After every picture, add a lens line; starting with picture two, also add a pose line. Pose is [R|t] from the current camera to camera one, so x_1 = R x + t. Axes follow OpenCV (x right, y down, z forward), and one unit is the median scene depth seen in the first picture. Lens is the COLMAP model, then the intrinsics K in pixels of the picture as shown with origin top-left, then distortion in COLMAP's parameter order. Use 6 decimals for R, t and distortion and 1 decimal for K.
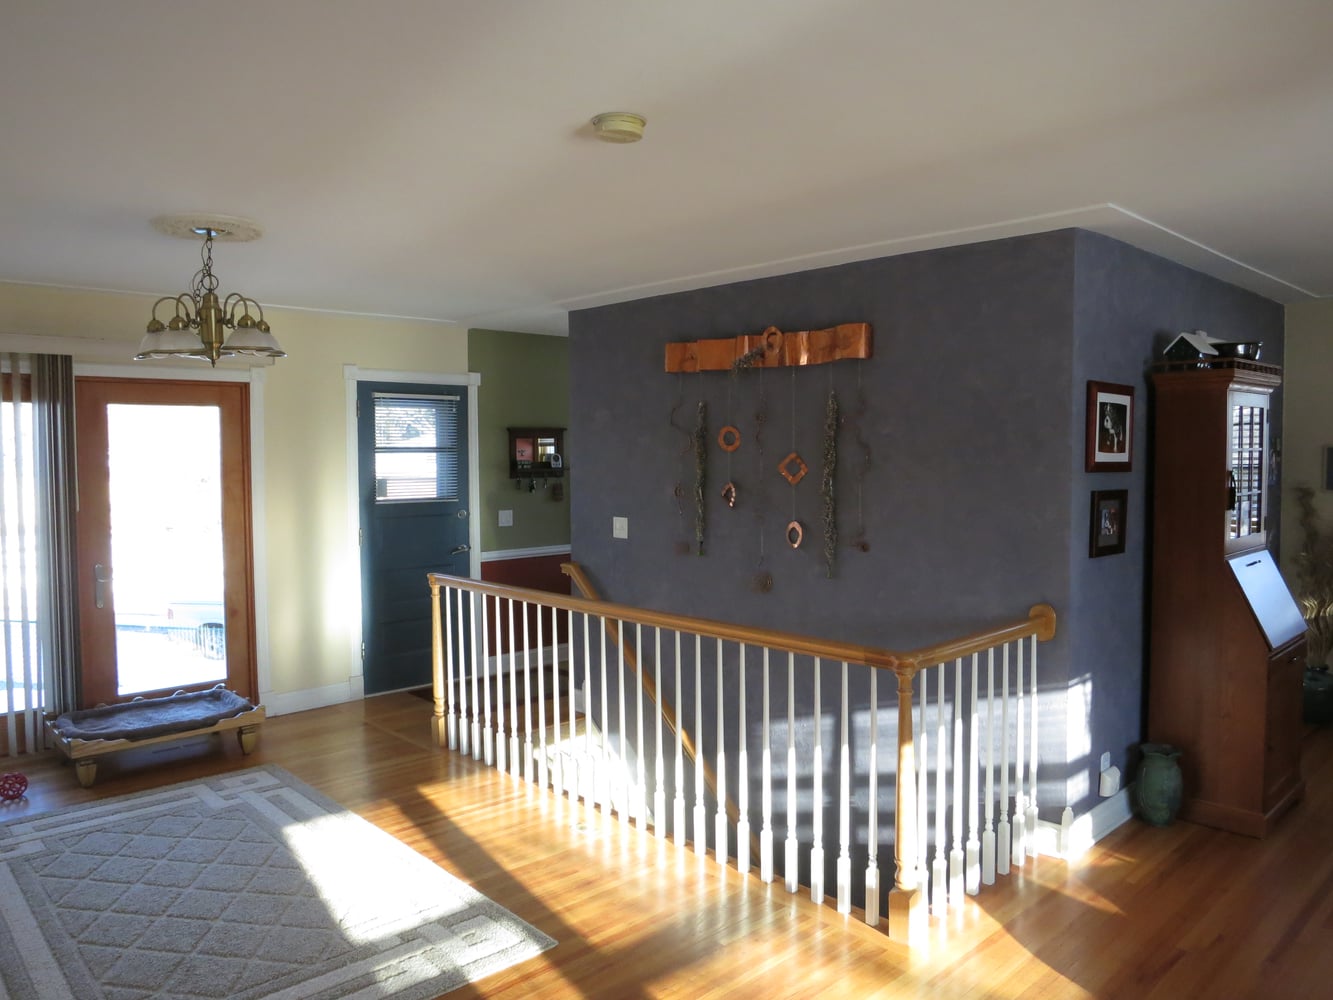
lens RADIAL K [[1029.5, 0, 666.5], [0, 1029.5, 500.0], [0, 0, 1]] dist [-0.016160, -0.001420]
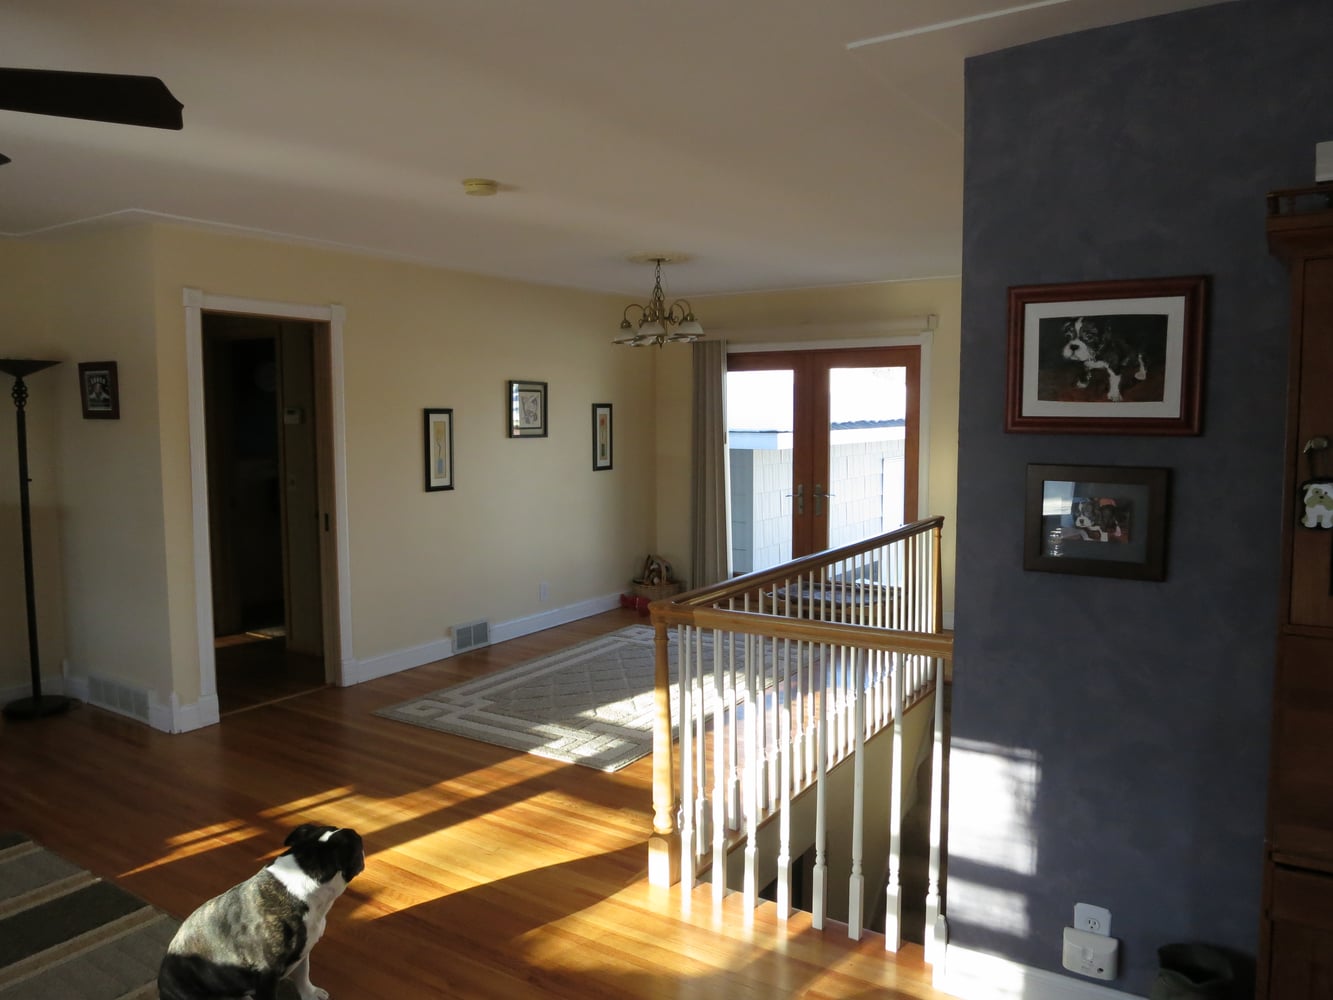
lens RADIAL K [[1029.5, 0, 666.5], [0, 1029.5, 500.0], [0, 0, 1]] dist [-0.016160, -0.001420]
pose [[0.185597, 0.083317, -0.979087, 0.976457], [-0.026028, 0.996466, 0.079862, -0.030698], [0.982281, 0.010661, 0.187110, 0.656588]]
